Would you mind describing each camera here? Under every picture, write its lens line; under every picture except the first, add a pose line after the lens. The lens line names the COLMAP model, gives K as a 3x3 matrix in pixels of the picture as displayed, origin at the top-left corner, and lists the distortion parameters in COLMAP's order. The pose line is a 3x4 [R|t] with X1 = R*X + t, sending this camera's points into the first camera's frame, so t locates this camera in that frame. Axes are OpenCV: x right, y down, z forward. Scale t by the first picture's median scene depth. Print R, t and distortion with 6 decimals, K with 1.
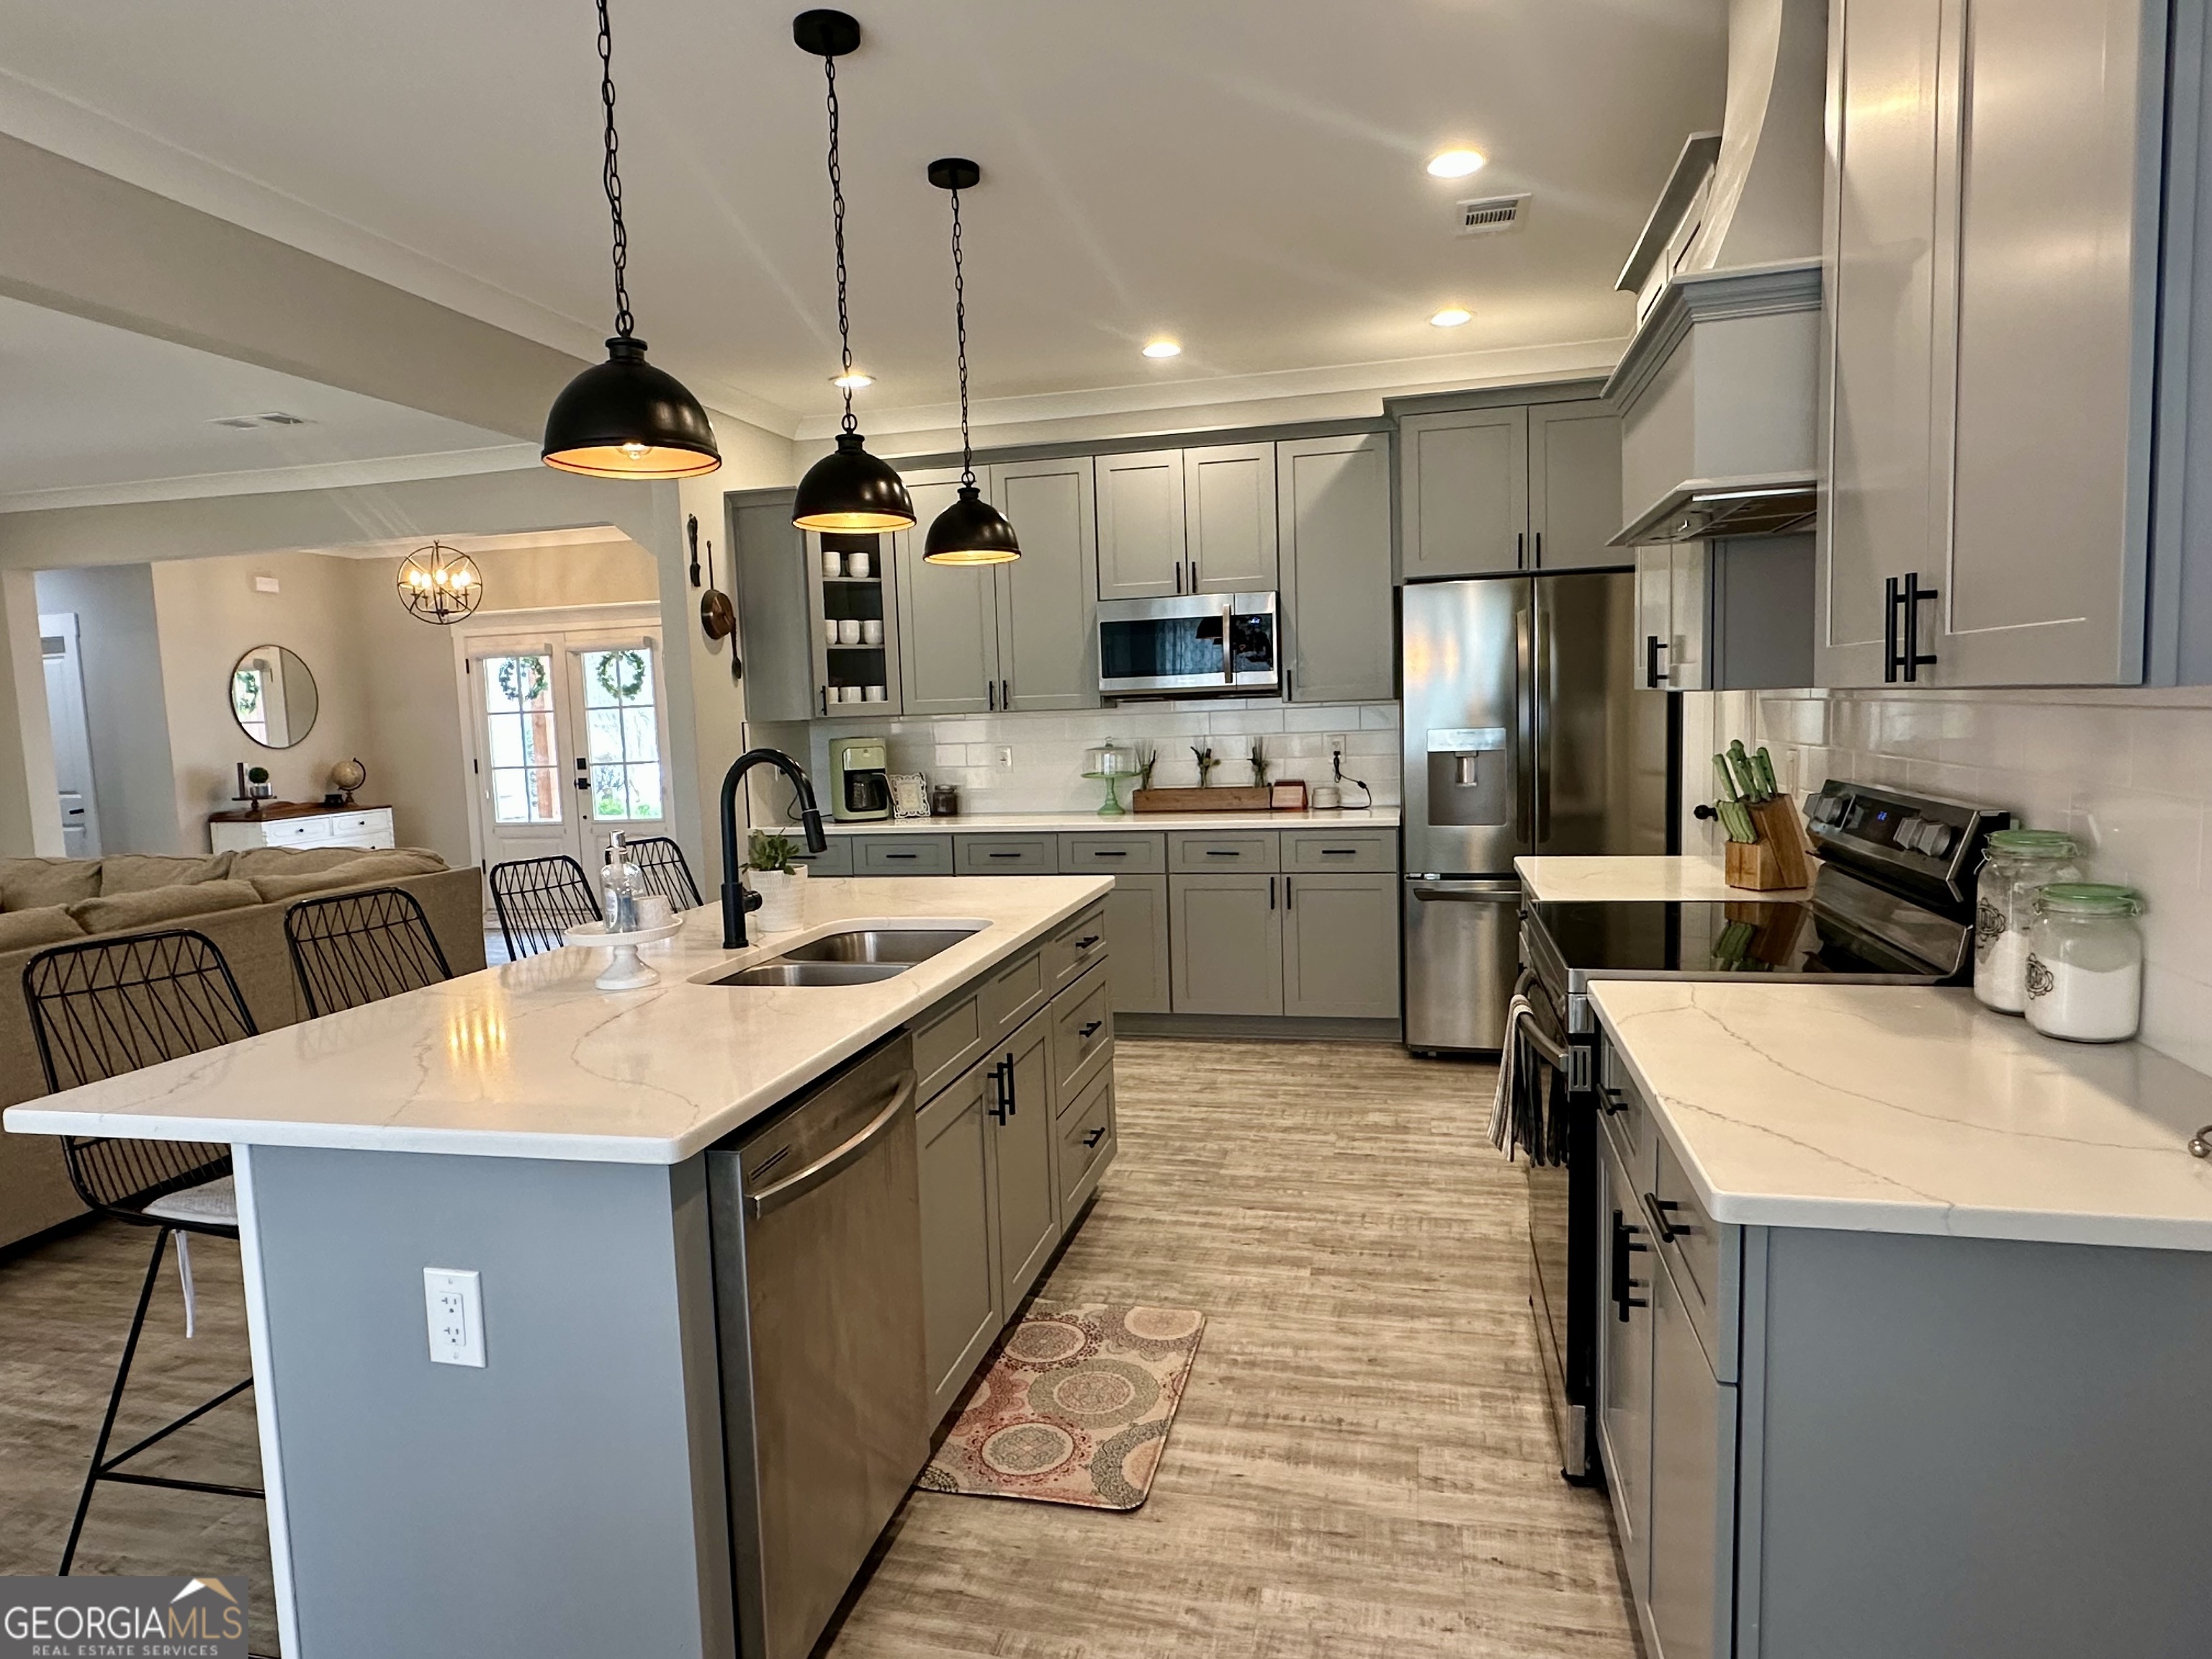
lens RADIAL K [[1316.4, 0, 1100.4], [0, 1316.4, 837.1], [0, 0, 1]] dist [-0.001832, -0.002836]
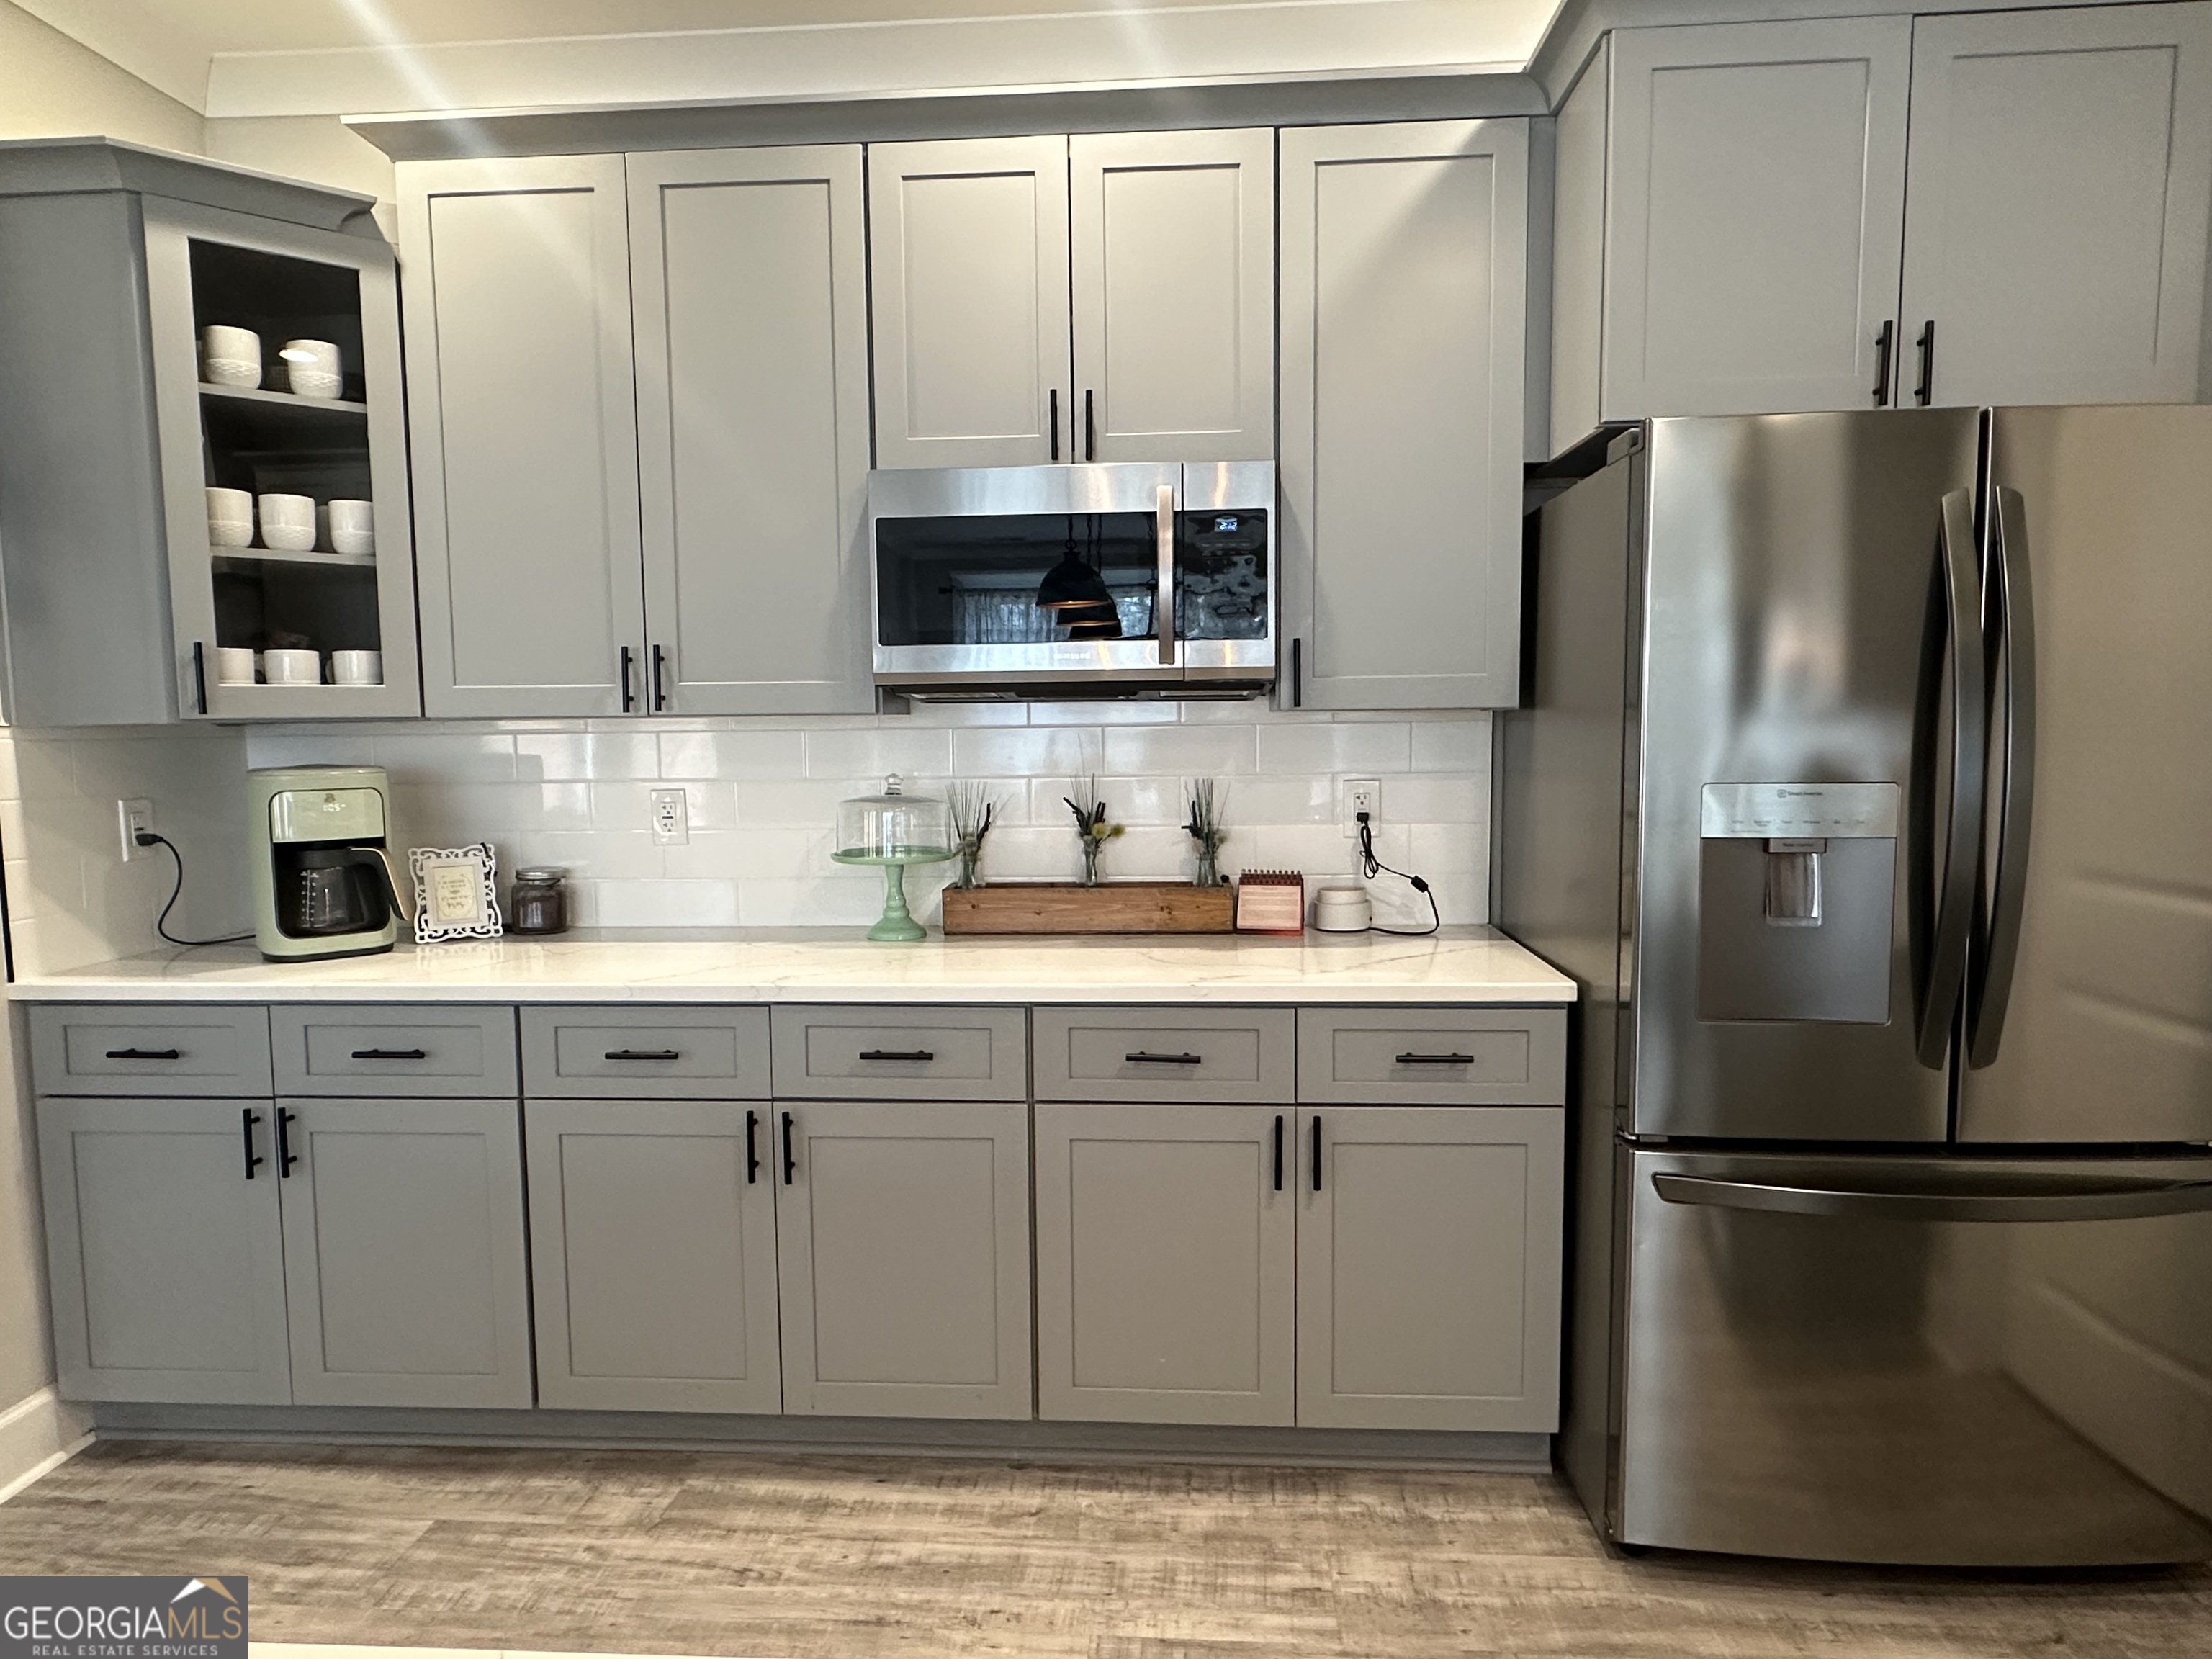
lens RADIAL K [[1316.4, 0, 1100.6], [0, 1316.4, 835.9], [0, 0, 1]] dist [-0.001832, -0.002836]
pose [[0.985288, 0.008625, 0.170684, -0.000387], [-0.006875, 0.999918, -0.010843, -0.050949], [-0.170764, 0.009510, 0.985266, 0.537073]]
